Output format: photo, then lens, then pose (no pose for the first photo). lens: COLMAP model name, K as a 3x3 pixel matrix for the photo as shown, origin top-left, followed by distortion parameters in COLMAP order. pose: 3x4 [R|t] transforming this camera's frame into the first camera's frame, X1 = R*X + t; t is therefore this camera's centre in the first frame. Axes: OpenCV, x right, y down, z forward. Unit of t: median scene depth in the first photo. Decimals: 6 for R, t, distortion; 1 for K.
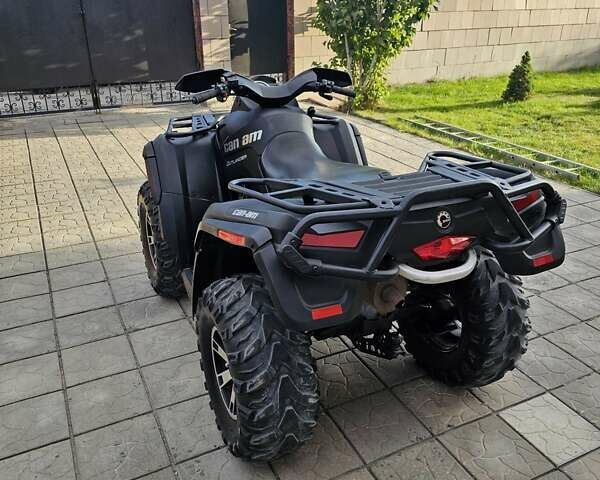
lens RADIAL K [[553.3, 0, 300.0], [0, 553.3, 229.4], [0, 0, 1]] dist [0.050960, -0.007653]
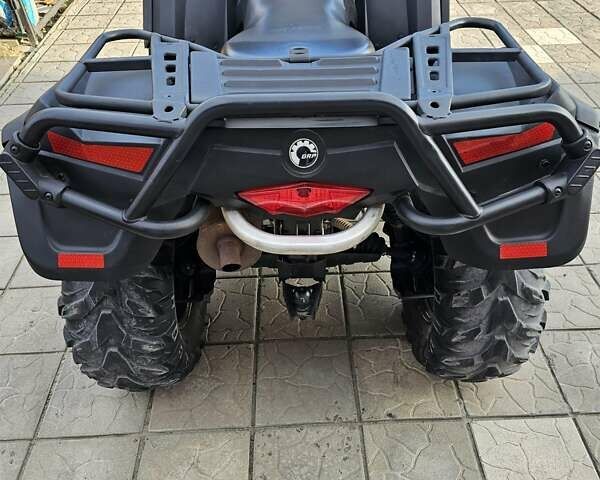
lens RADIAL K [[553.3, 0, 300.0], [0, 553.3, 229.4], [0, 0, 1]] dist [0.050960, -0.007653]
pose [[0.906932, 0.240786, -0.345682, 0.430870], [-0.133769, 0.942691, 0.305678, -0.107692], [0.399474, -0.230987, 0.887167, 0.433199]]
